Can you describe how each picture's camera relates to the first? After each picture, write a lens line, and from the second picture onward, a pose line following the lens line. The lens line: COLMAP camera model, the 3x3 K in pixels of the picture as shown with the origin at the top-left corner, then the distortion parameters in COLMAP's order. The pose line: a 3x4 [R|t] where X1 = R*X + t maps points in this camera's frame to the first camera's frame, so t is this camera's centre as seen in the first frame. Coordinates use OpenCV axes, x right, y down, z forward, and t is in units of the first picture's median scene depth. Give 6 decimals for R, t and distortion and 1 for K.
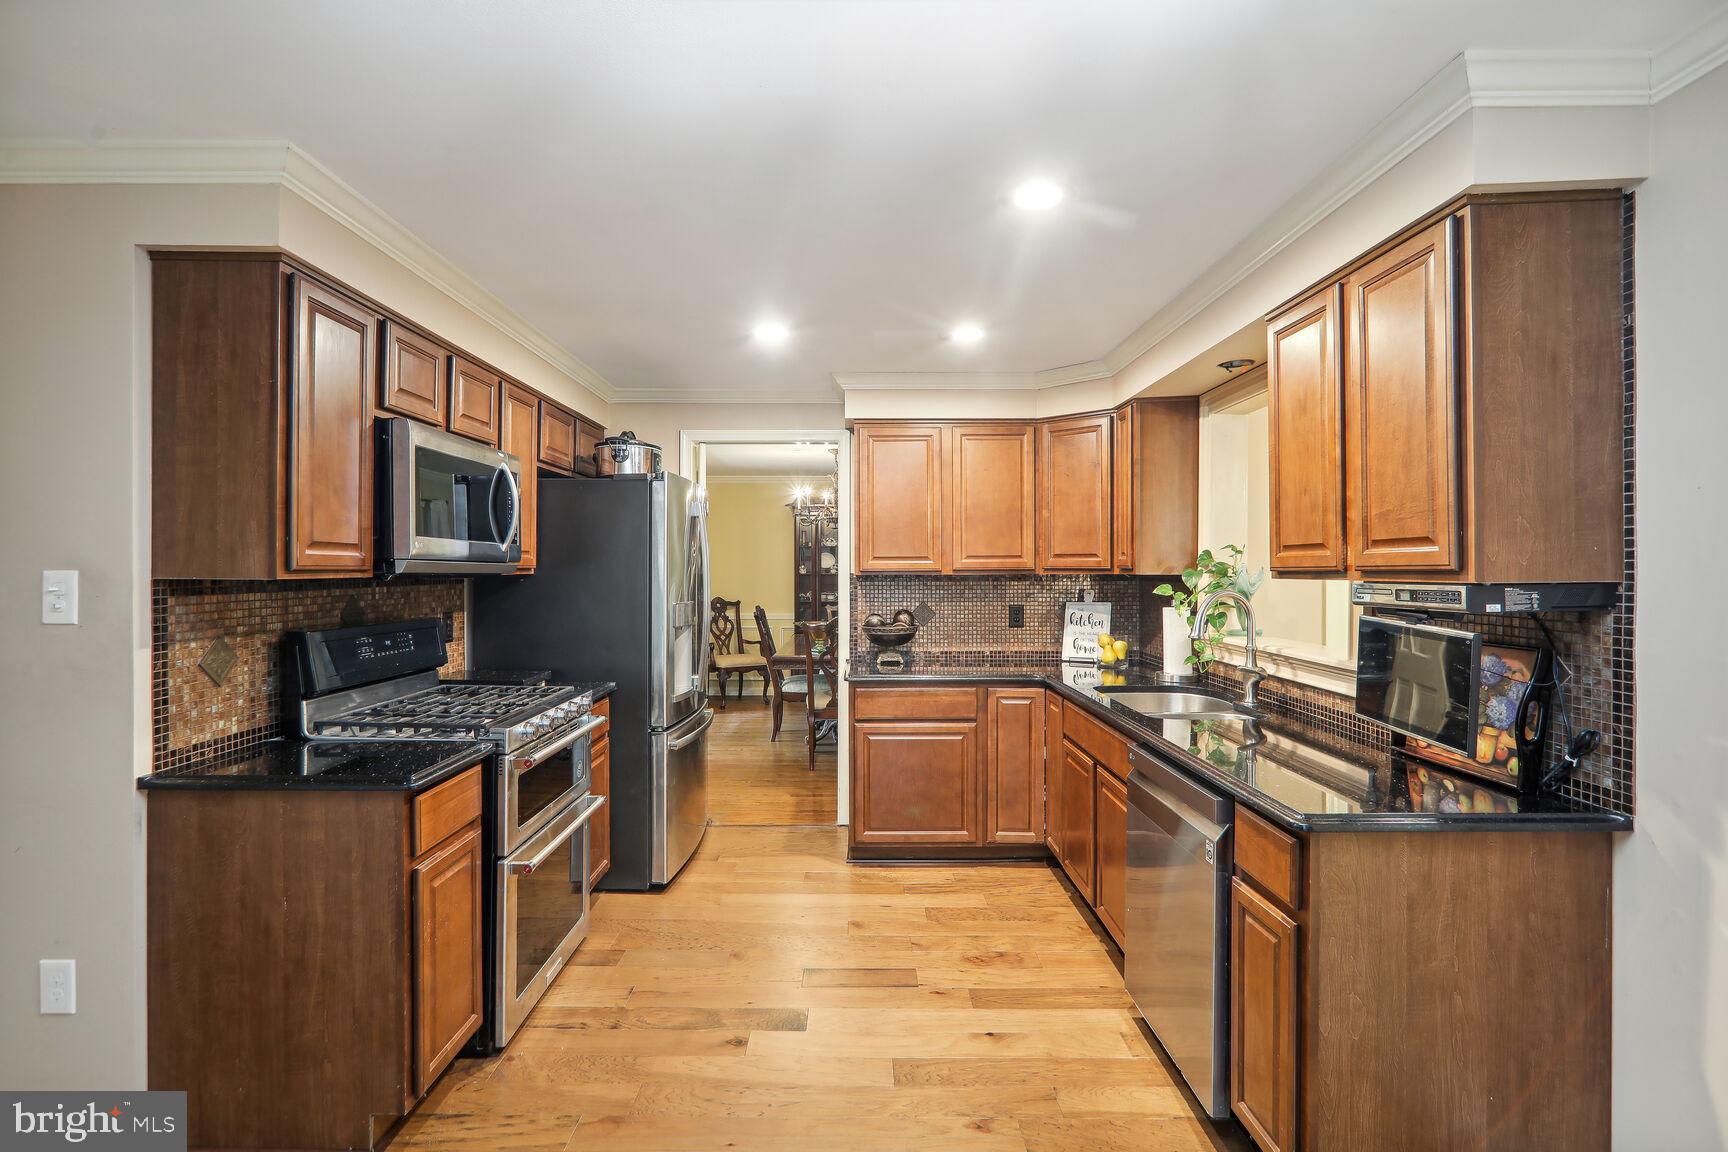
lens RADIAL K [[827.8, 0, 857.6], [0, 827.8, 571.1], [0, 0, 1]] dist [0.000693, -0.000244]
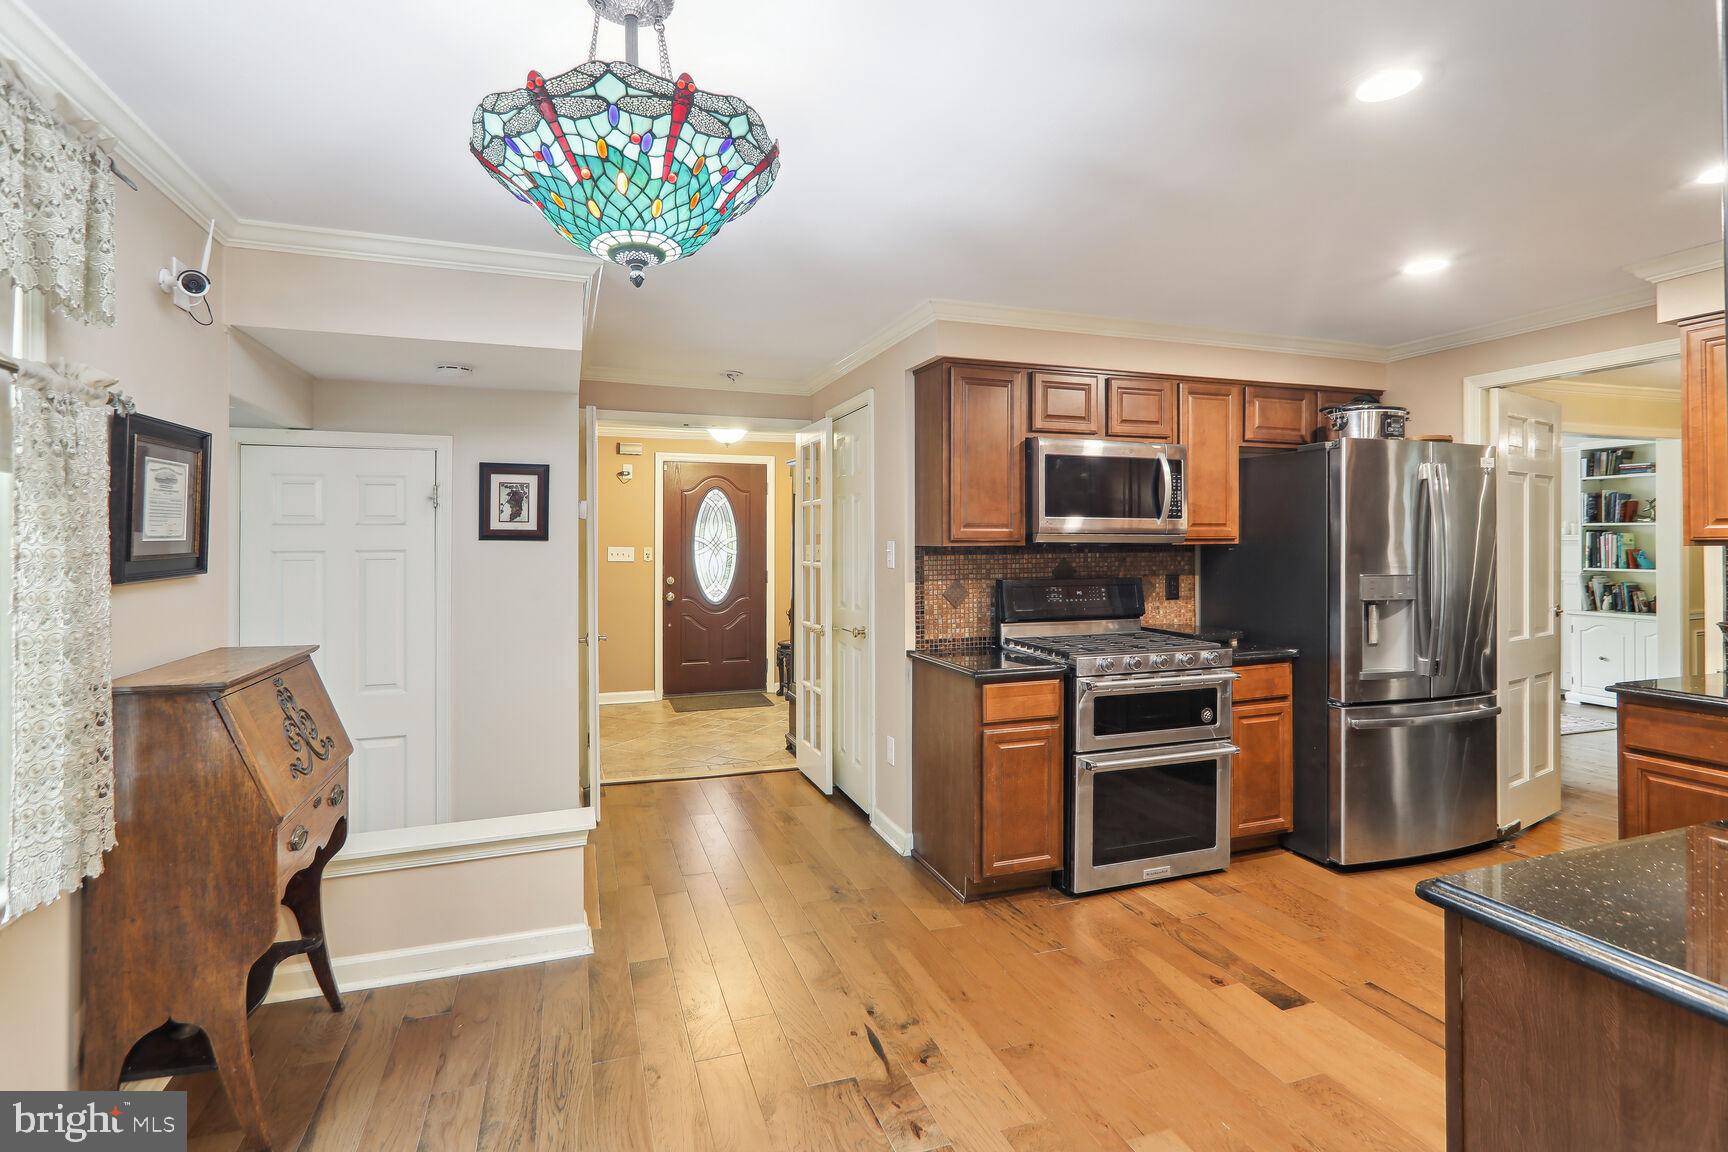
lens RADIAL K [[839.0, 0, 861.7], [0, 839.0, 541.1], [0, 0, 1]] dist [-0.000765, 0.000037]
pose [[0.341326, -0.002008, -0.939943, 0.742669], [-0.000494, 0.999997, -0.002315, 0.003525], [0.939945, 0.001254, 0.341324, 0.205235]]
